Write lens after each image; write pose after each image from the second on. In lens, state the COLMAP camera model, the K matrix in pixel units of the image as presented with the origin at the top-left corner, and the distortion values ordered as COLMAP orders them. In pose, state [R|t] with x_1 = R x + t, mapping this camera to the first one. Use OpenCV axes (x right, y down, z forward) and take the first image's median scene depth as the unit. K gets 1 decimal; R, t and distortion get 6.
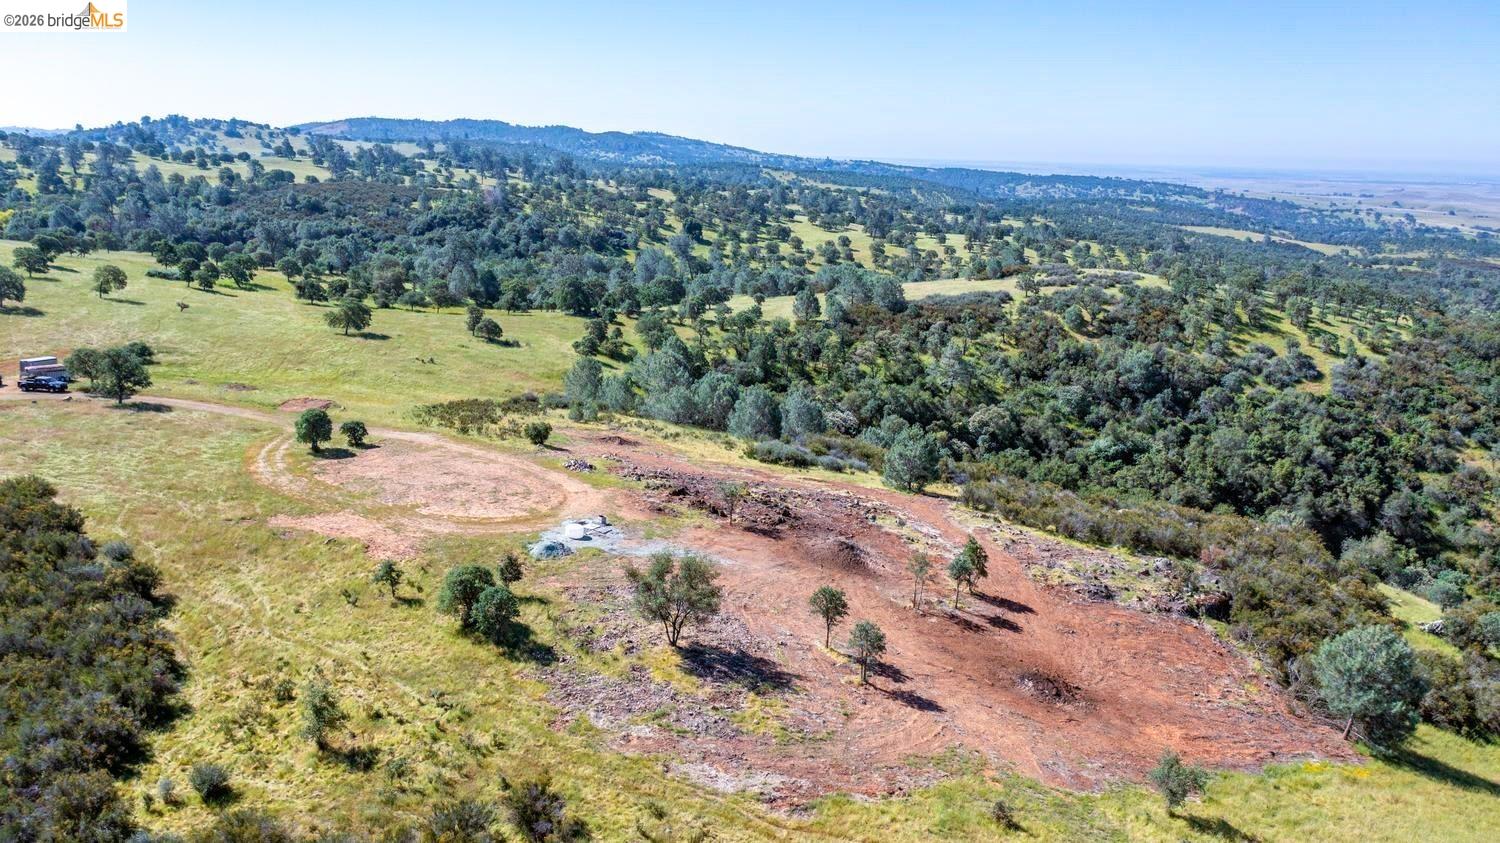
lens RADIAL K [[1190.3, 0, 750.0], [0, 1190.3, 421.5], [0, 0, 1]] dist [-0.008856, 0.004464]
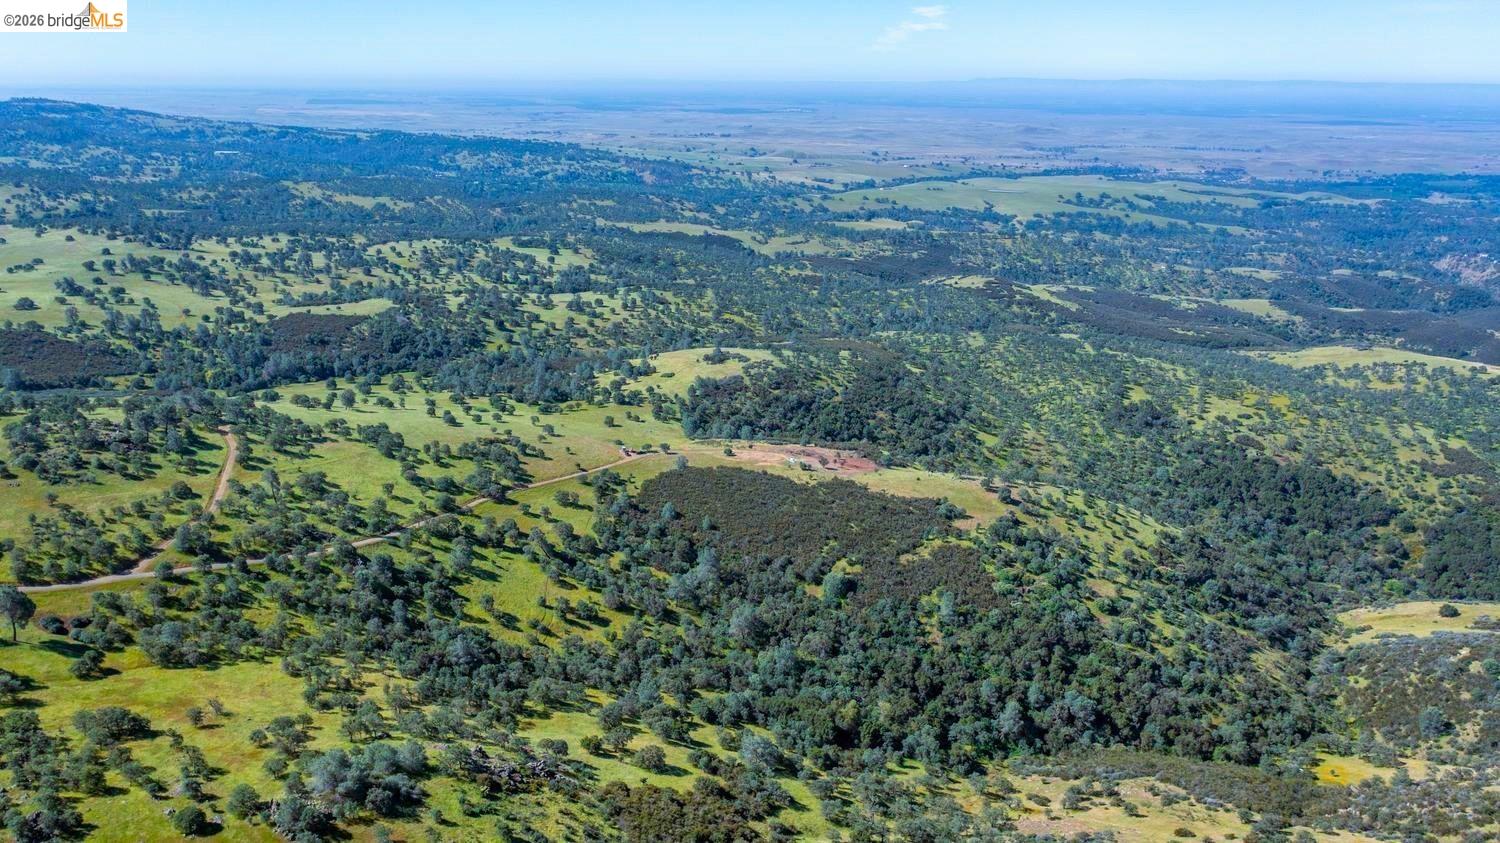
lens RADIAL K [[1190.3, 0, 750.0], [0, 1190.3, 421.5], [0, 0, 1]] dist [-0.008856, 0.004464]
pose [[0.877319, -0.138787, 0.459402, -1.273515], [0.111993, 0.990048, 0.085225, -0.269625], [-0.466658, -0.023320, 0.884131, -1.833826]]
